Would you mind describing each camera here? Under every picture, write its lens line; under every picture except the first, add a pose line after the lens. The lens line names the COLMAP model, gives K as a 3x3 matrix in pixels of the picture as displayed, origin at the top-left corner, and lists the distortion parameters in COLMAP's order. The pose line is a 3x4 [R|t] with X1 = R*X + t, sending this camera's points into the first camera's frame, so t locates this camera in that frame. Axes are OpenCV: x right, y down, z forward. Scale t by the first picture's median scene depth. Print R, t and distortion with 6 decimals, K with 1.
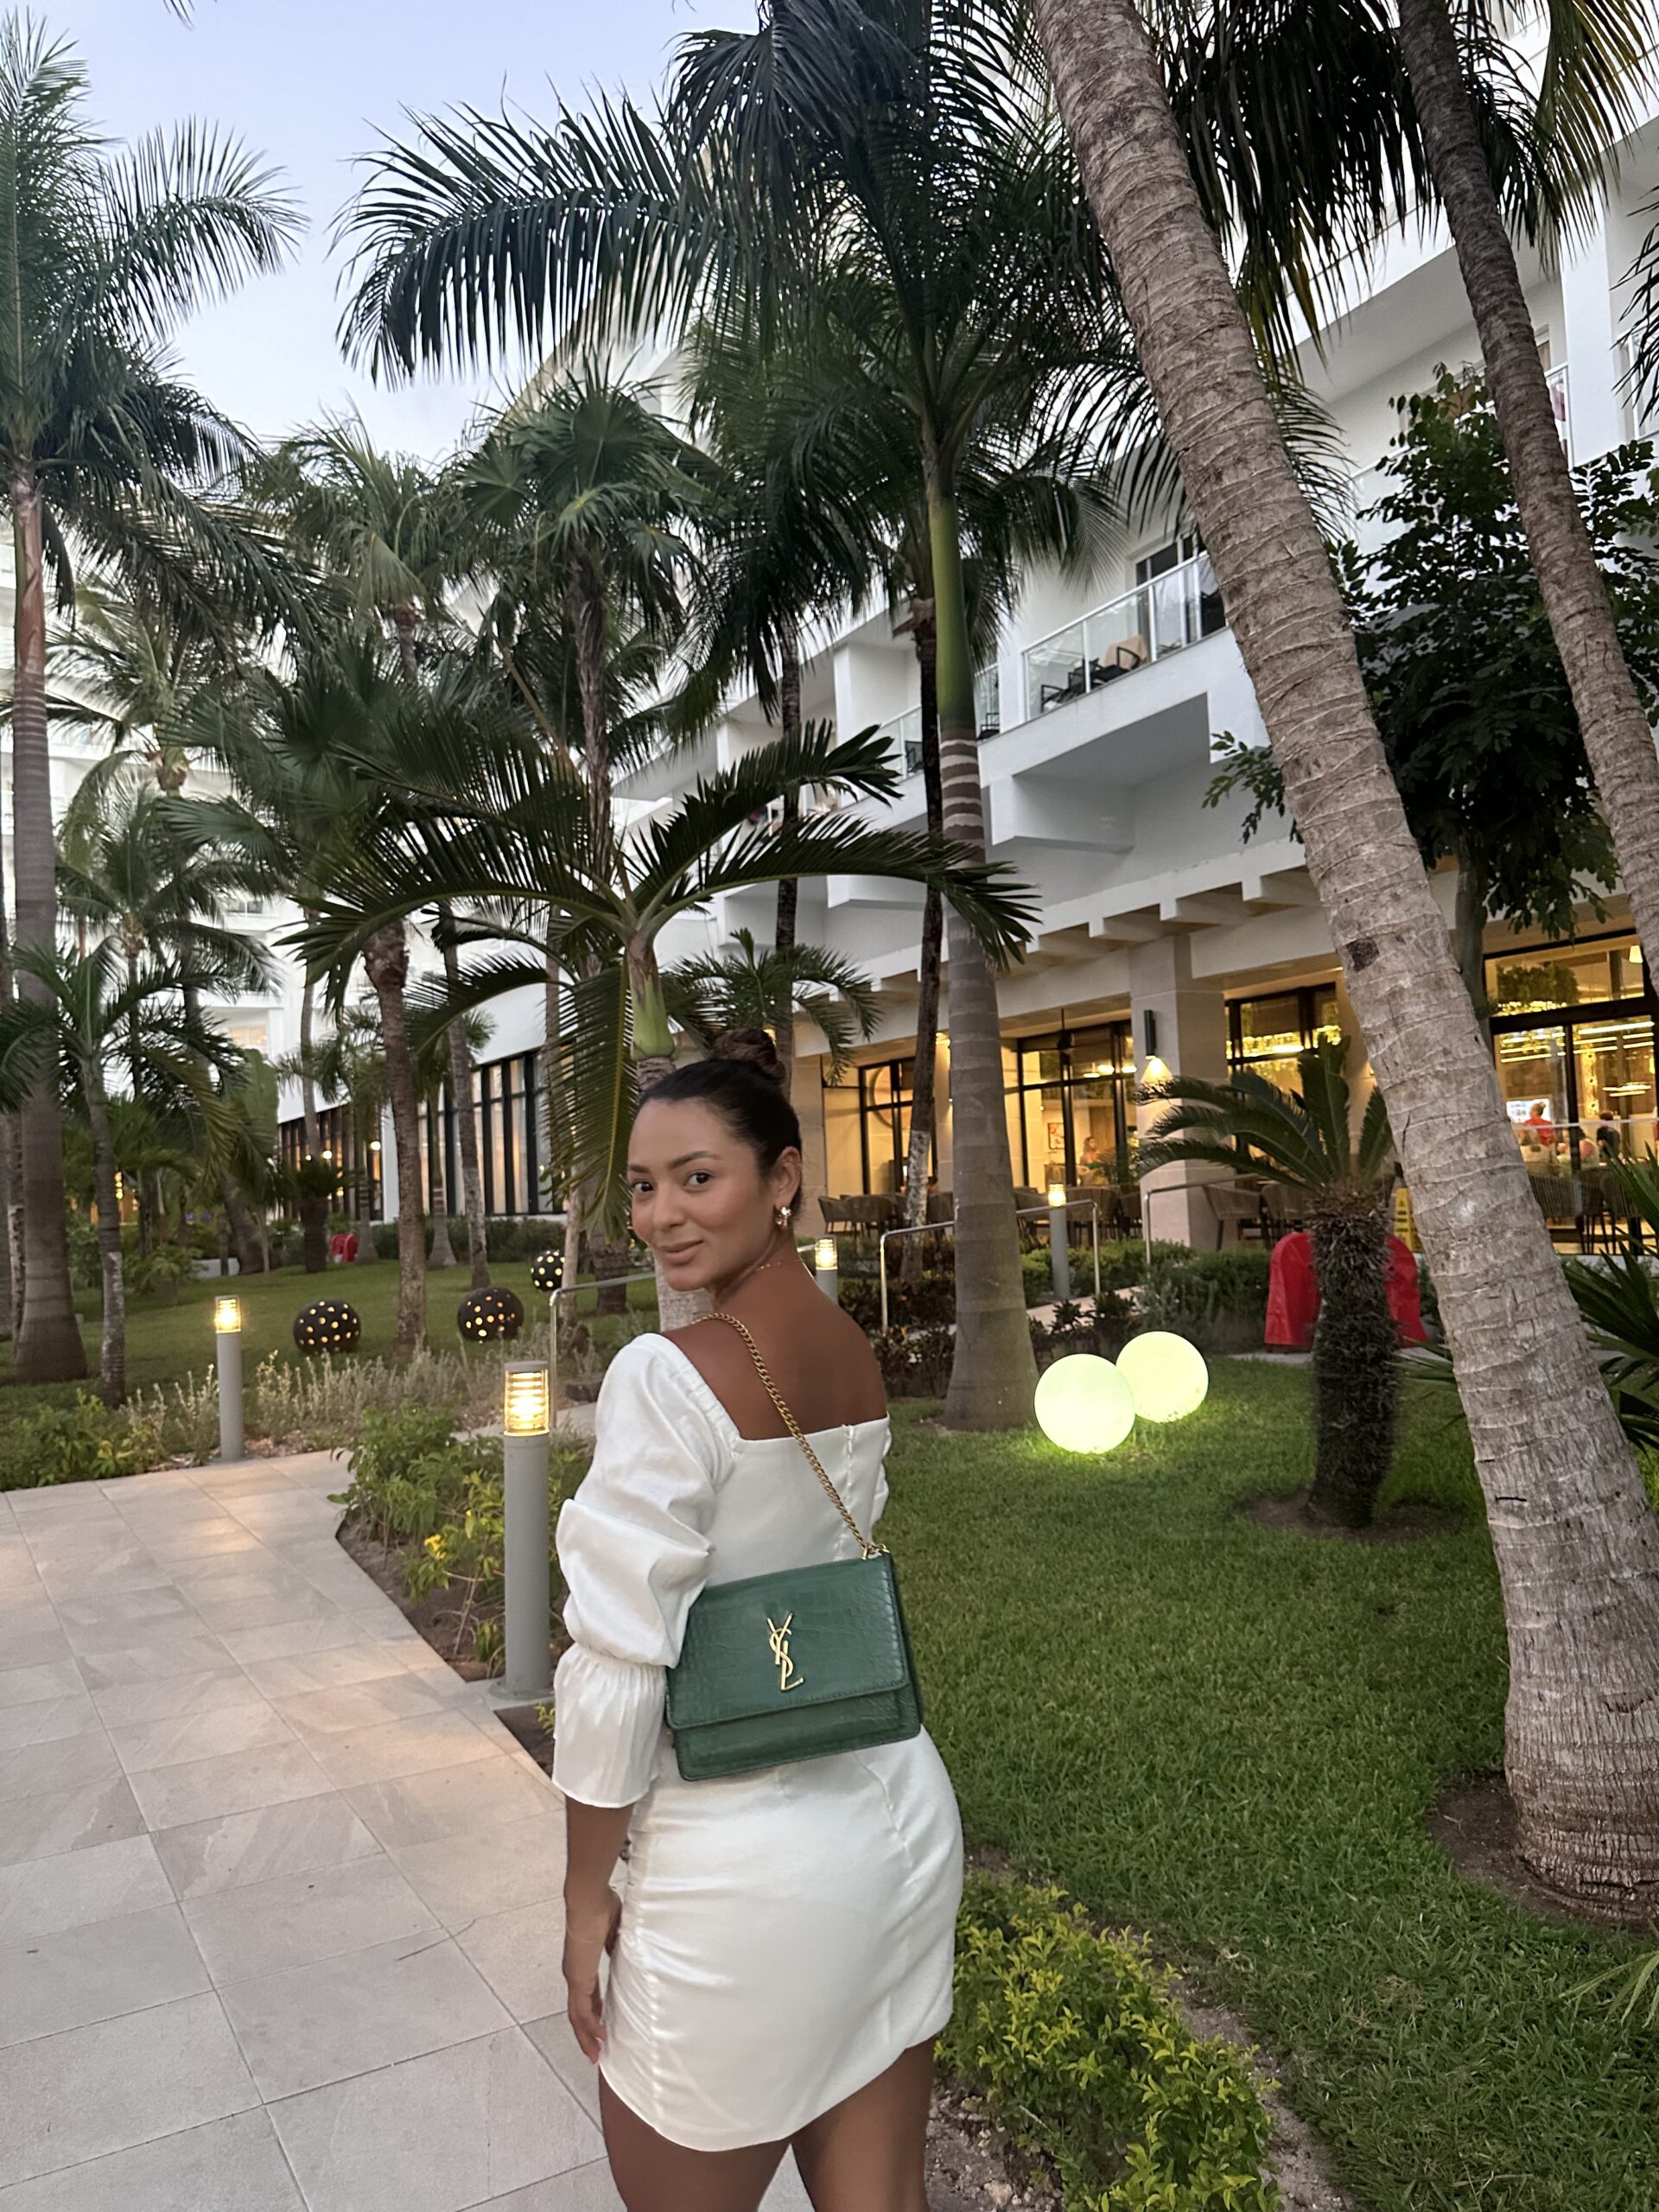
lens RADIAL K [[1514.1, 0, 833.1], [0, 1514.1, 1143.7], [0, 0, 1]] dist [0.065127, -0.136290]
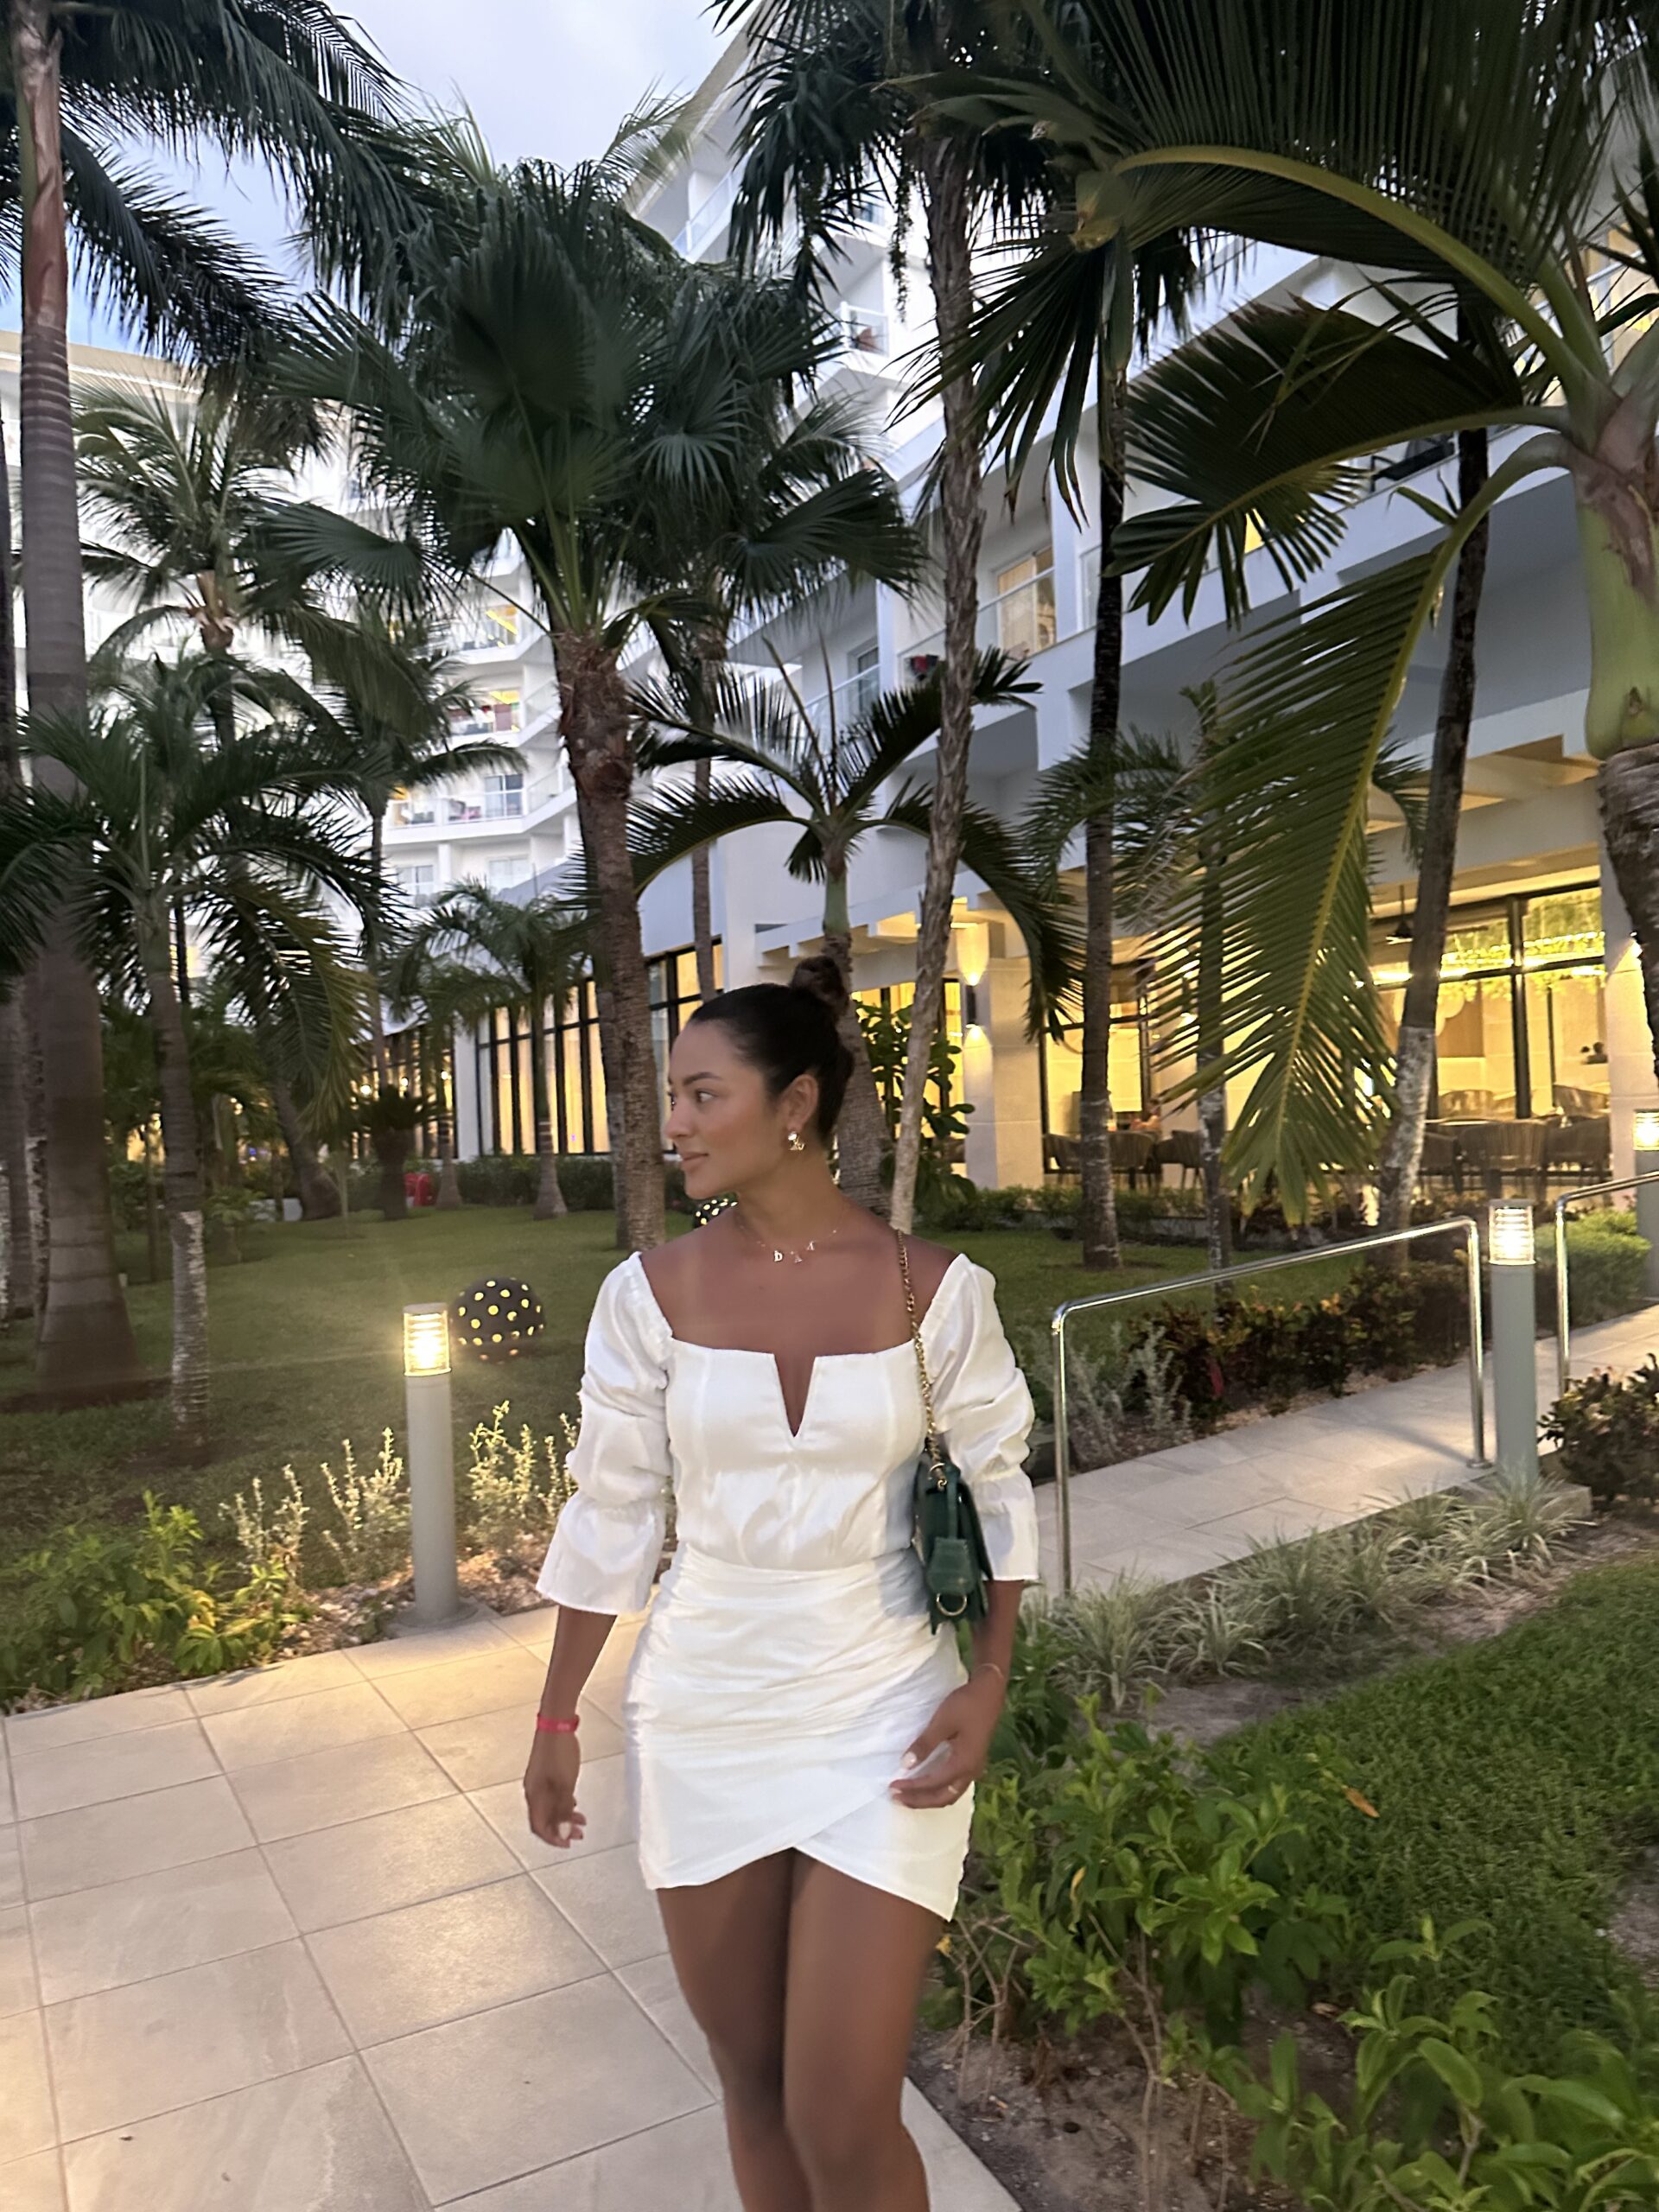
lens RADIAL K [[1551.1, 0, 821.5], [0, 1551.1, 1133.3], [0, 0, 1]] dist [0.050631, -0.064927]
pose [[0.999438, 0.005678, -0.033036, -0.107977], [-0.004598, 0.999455, 0.032693, 0.009666], [0.033204, -0.032522, 0.998919, 0.208738]]
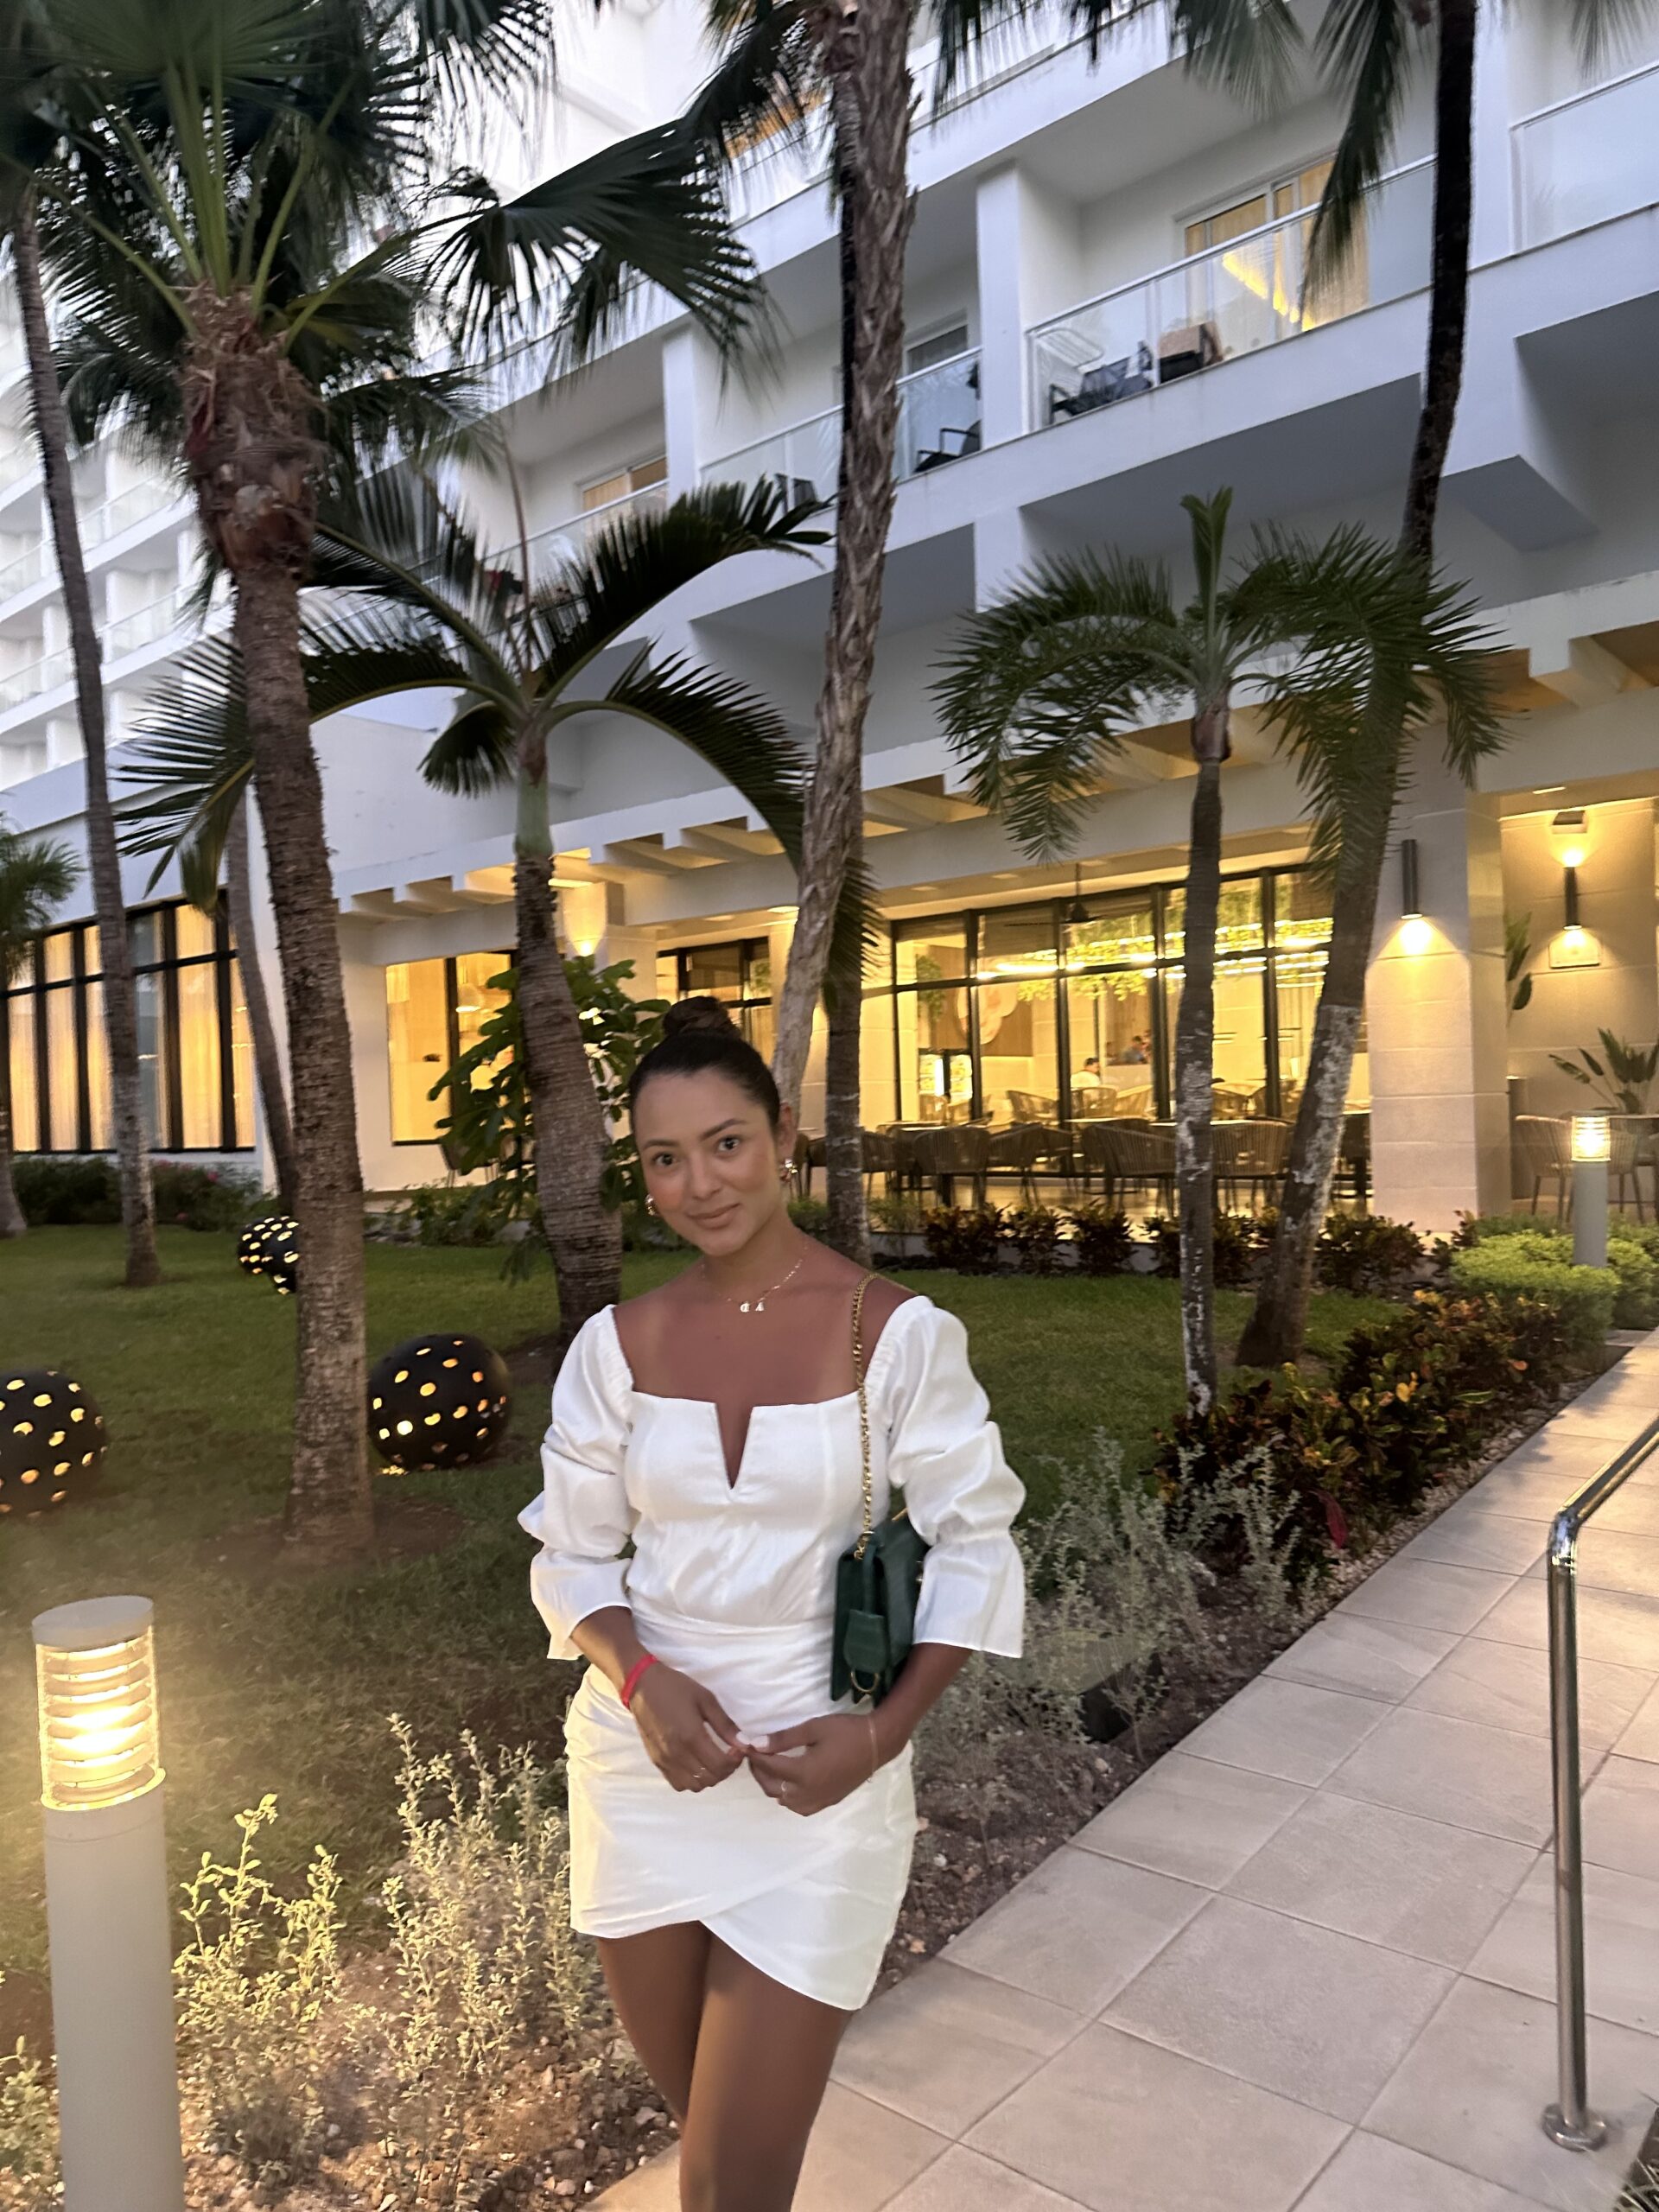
lens RADIAL K [[1562.2, 0, 831.7], [0, 1562.2, 1118.4], [0, 0, 1]] dist [0.117646, -0.224898]
pose [[0.954987, 0.013714, 0.296329, -0.162884], [-0.021439, 0.999509, 0.022833, 0.012589], [-0.295870, -0.028158, 0.954813, 0.344287]]
